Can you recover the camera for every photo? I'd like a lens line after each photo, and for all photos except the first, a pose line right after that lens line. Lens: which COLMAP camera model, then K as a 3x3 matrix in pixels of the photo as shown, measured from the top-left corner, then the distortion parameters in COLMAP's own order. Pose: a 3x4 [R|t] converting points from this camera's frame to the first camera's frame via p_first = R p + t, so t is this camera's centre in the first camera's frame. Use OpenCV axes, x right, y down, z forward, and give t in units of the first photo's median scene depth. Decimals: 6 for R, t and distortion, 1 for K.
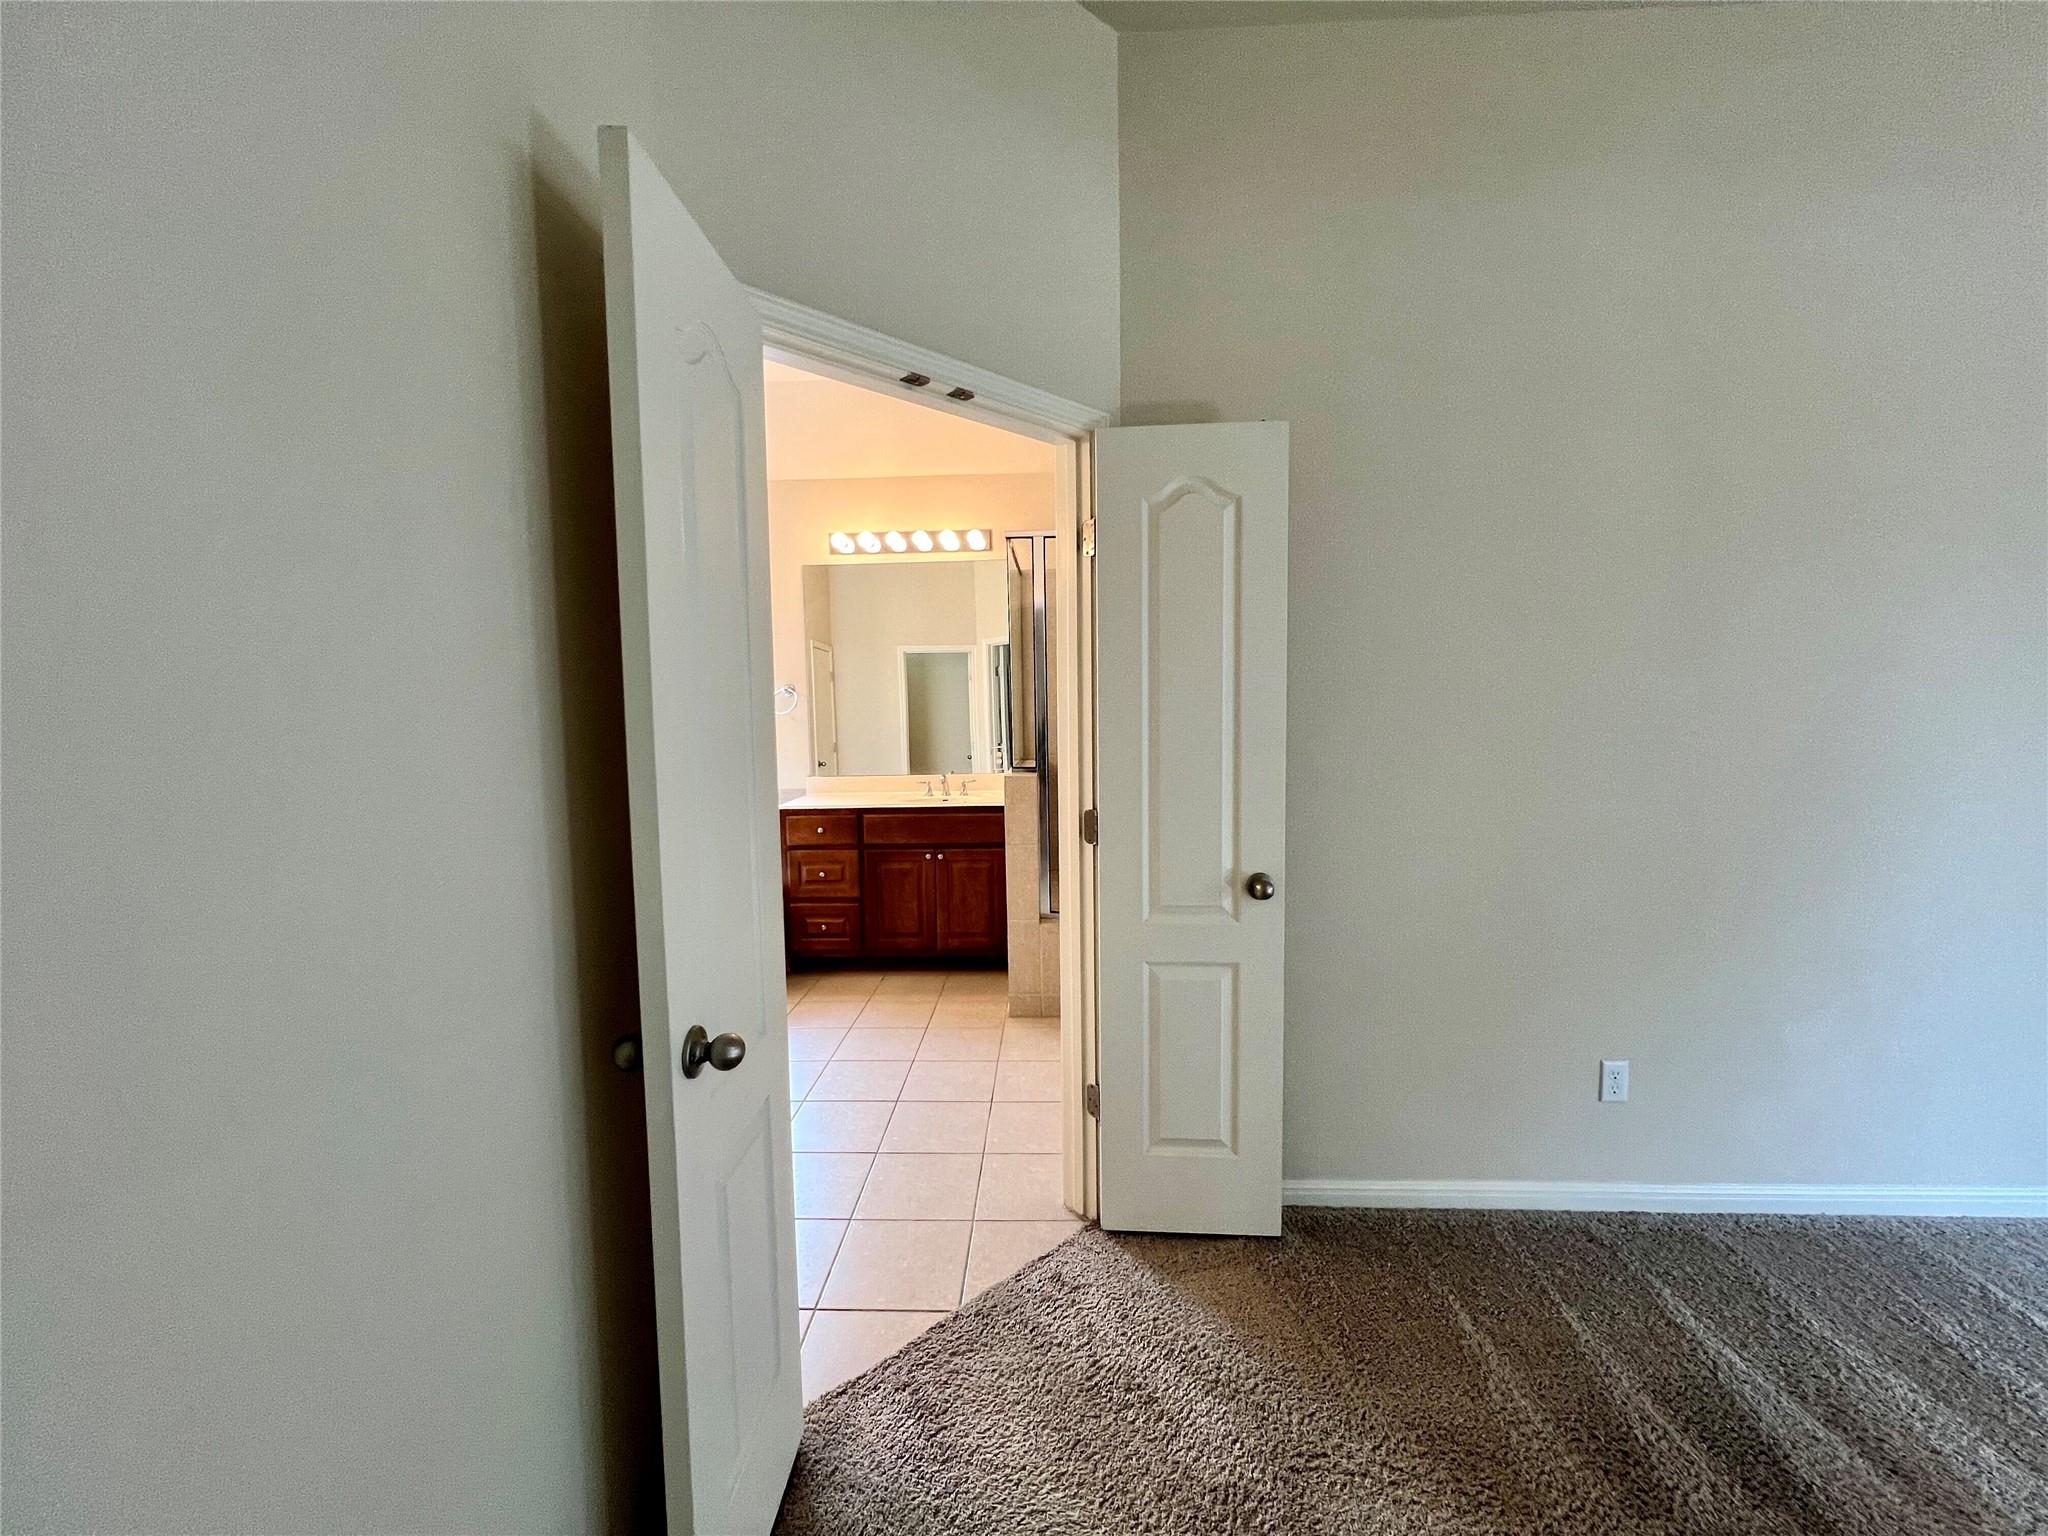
lens RADIAL K [[815.4, 0, 1021.9], [0, 815.4, 766.7], [0, 0, 1]] dist [-0.000623, -0.000394]
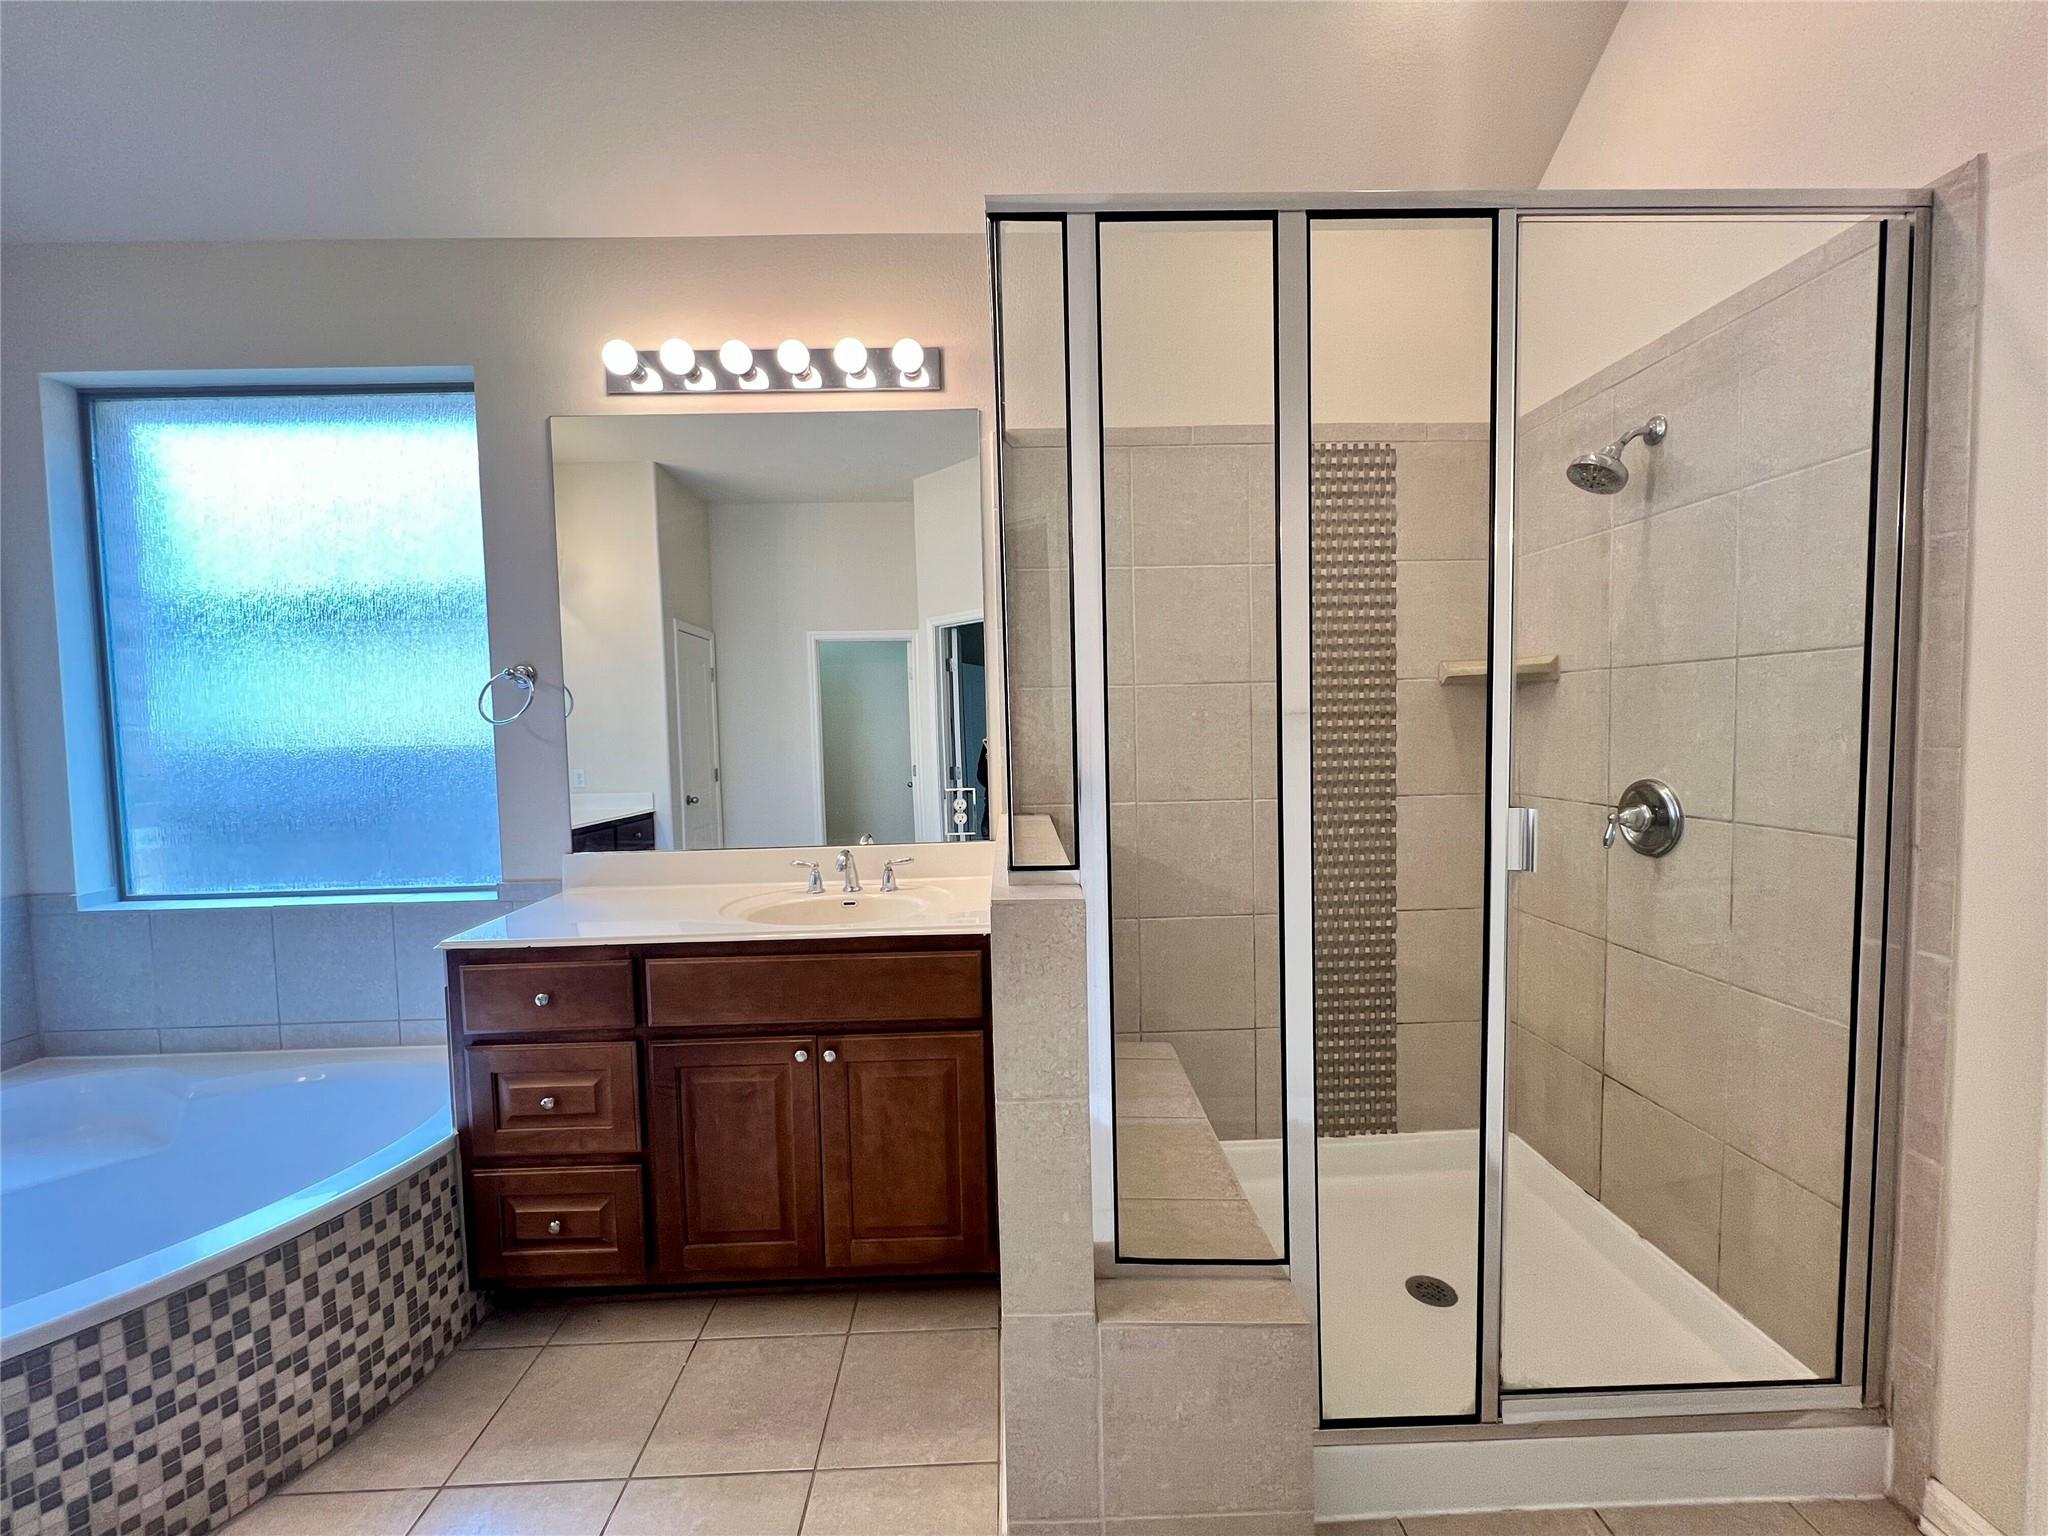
lens RADIAL K [[817.1, 0, 1024.0], [0, 817.1, 765.6], [0, 0, 1]] dist [-0.002596, 0.000056]
pose [[0.997685, -0.008958, 0.067414, -0.025558], [0.010164, 0.999794, -0.017558, -0.032876], [-0.067243, 0.018203, 0.997571, 0.559463]]
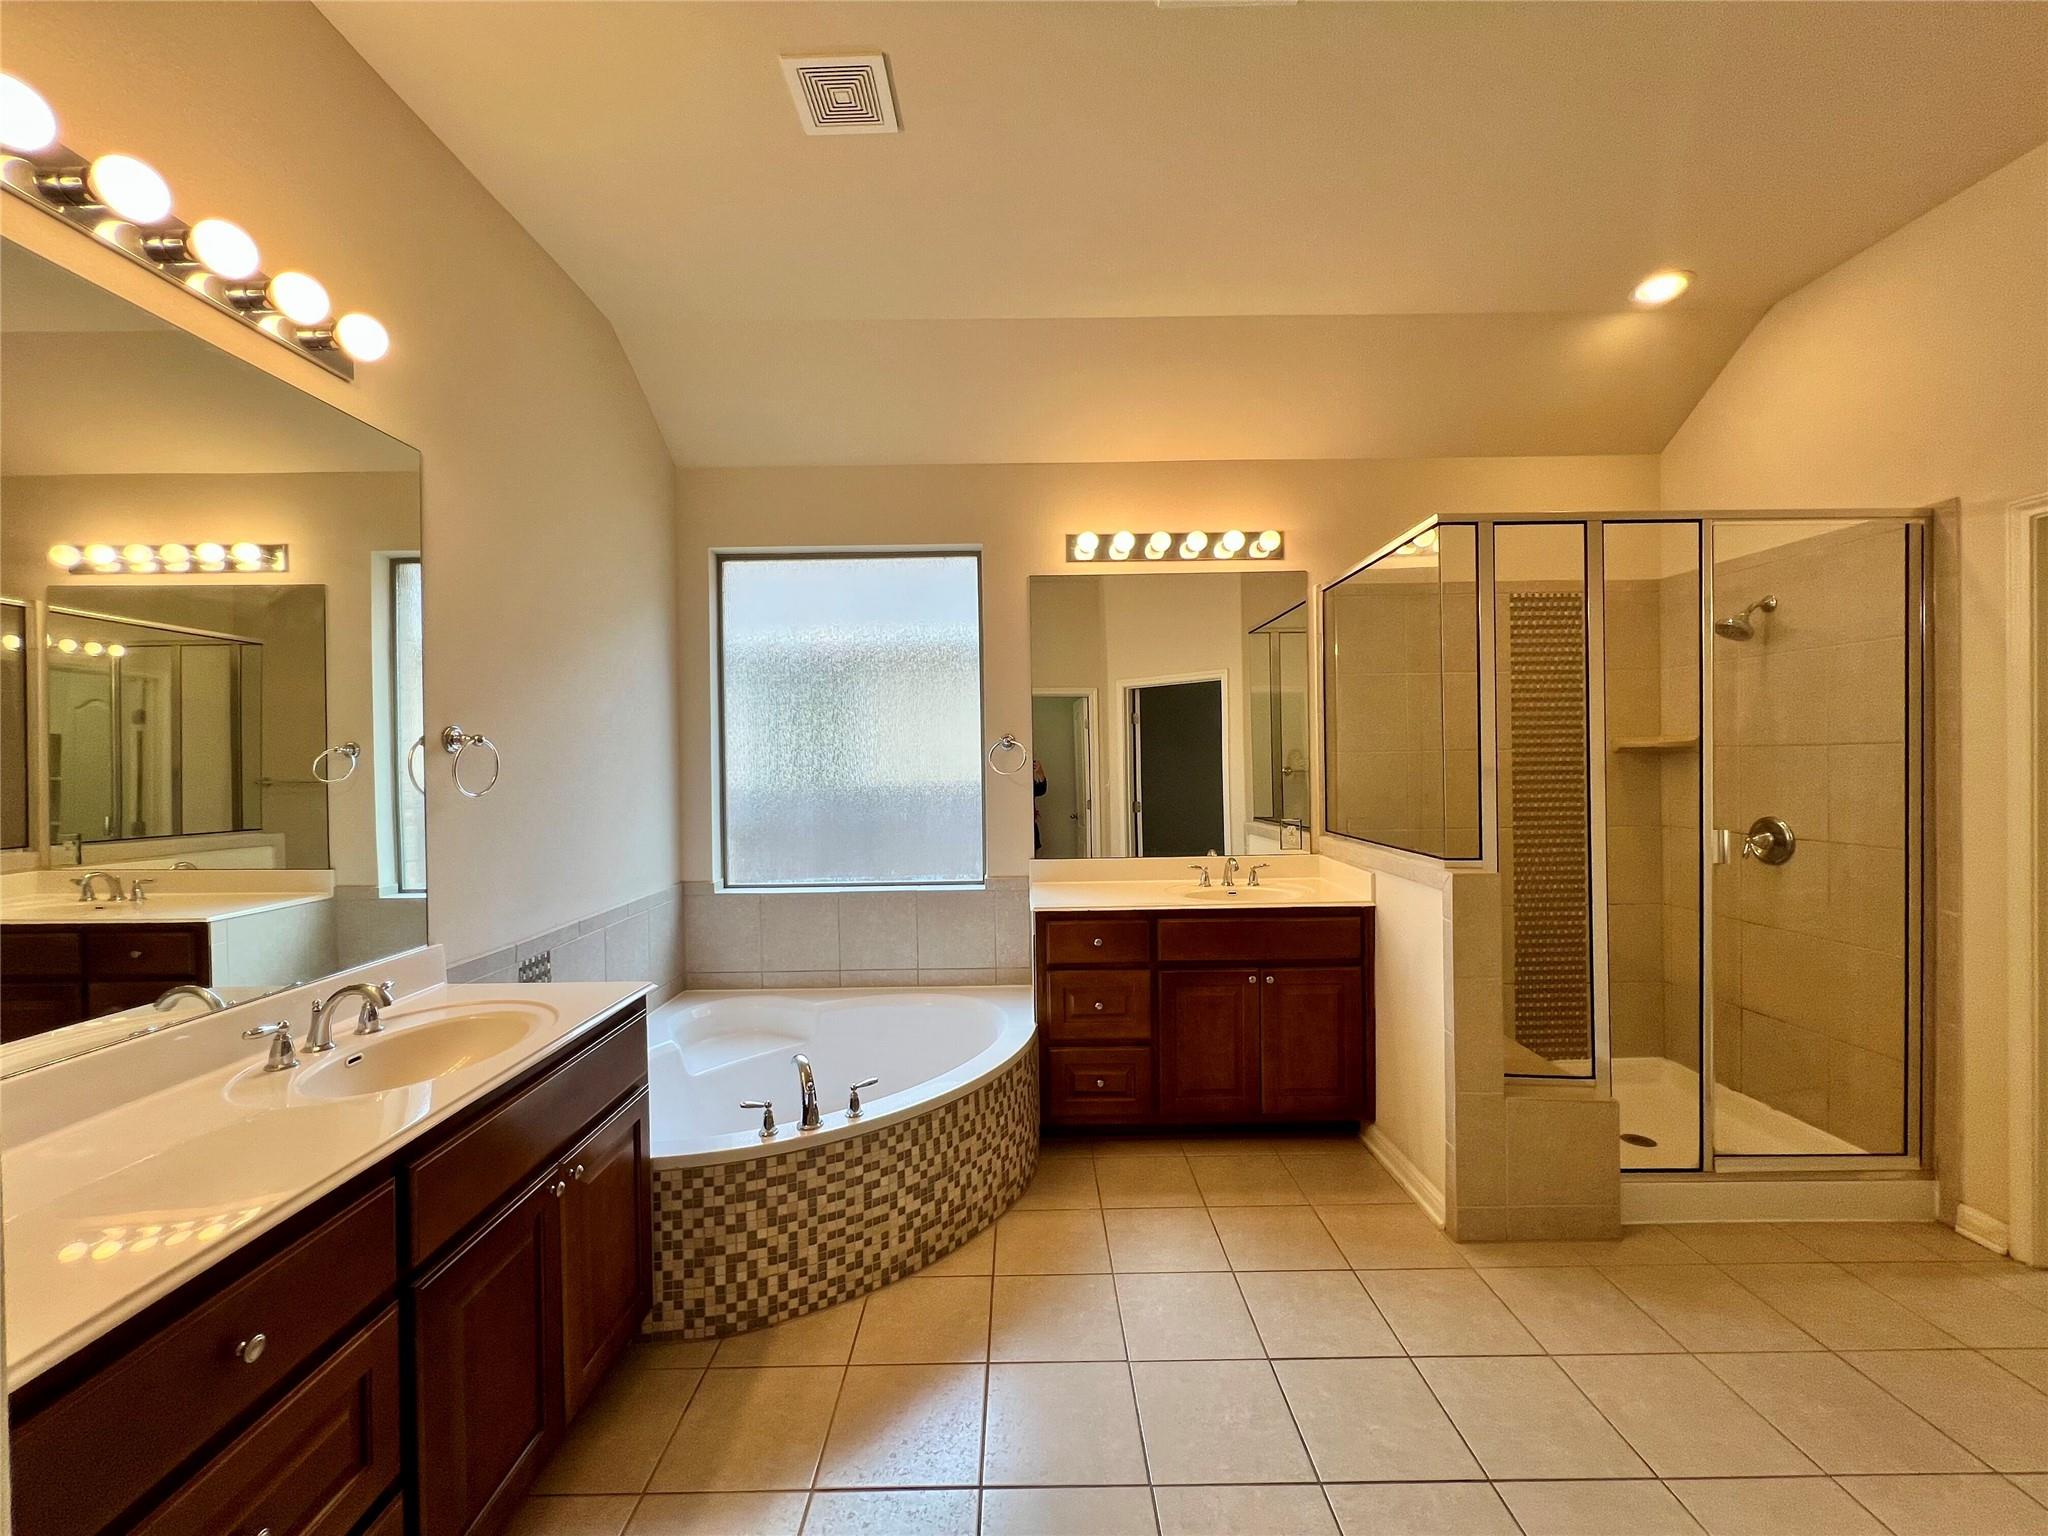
lens RADIAL K [[818.9, 0, 1024.2], [0, 818.9, 766.6], [0, 0, 1]] dist [0.000244, -0.000395]
pose [[0.999015, 0.002236, 0.044320, -0.340913], [0.000485, 0.998120, -0.061290, -0.029730], [-0.044374, 0.061251, 0.997136, 0.291013]]
